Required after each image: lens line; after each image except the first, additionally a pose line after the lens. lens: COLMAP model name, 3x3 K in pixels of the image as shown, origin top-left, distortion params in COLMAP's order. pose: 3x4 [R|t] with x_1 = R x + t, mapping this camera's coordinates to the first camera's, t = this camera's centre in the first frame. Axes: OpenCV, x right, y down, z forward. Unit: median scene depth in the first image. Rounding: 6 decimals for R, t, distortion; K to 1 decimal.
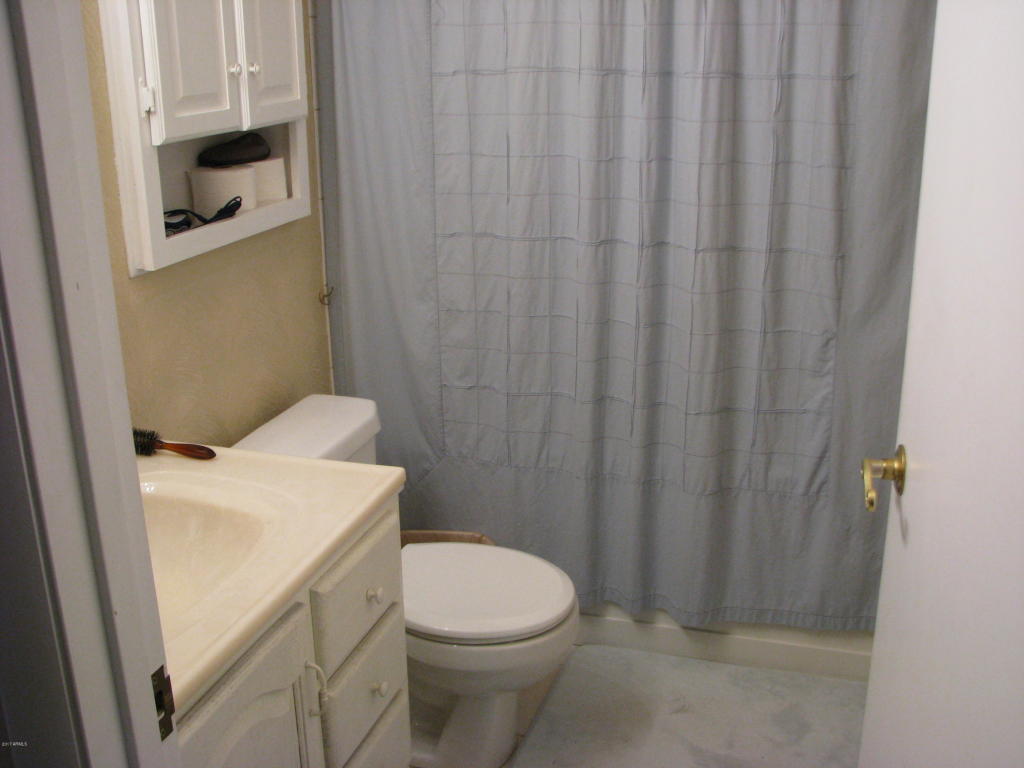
lens RADIAL K [[1106.3, 0, 529.9], [0, 1106.3, 392.3], [0, 0, 1]] dist [-0.205794, 0.281750]
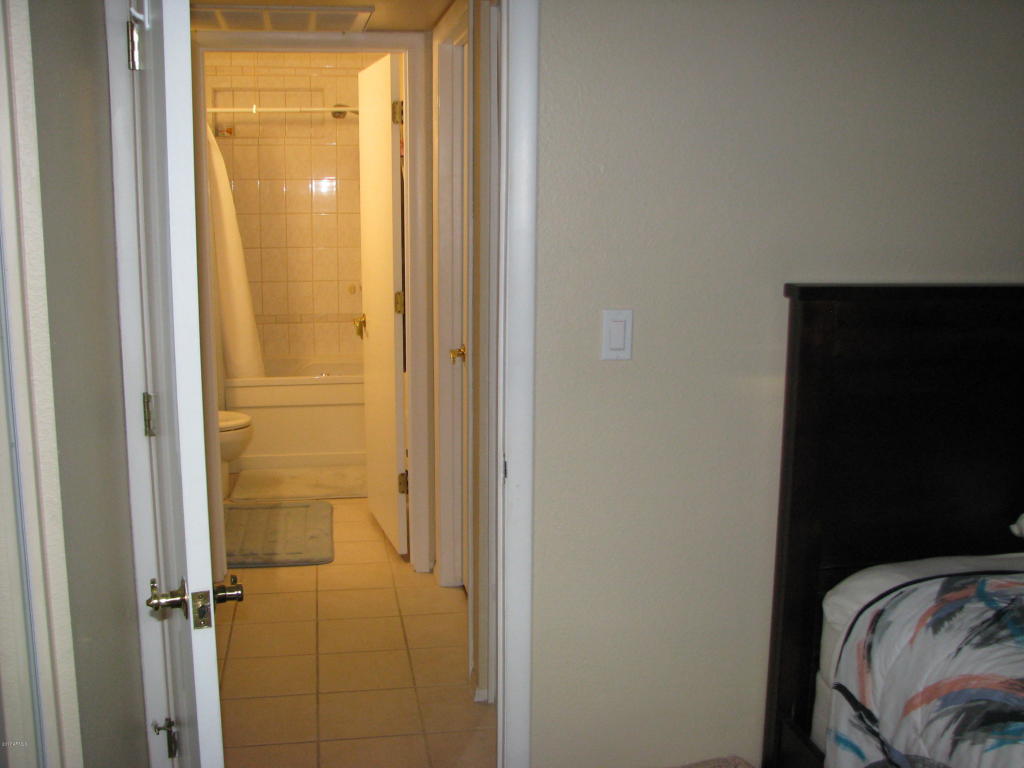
lens RADIAL K [[1106.3, 0, 529.9], [0, 1106.3, 392.3], [0, 0, 1]] dist [-0.205794, 0.281750]
pose [[0.887233, -0.068854, 0.456155, -0.857255], [0.132986, 0.984997, -0.109981, 0.783361], [-0.441739, 0.158240, 0.883078, -2.441861]]
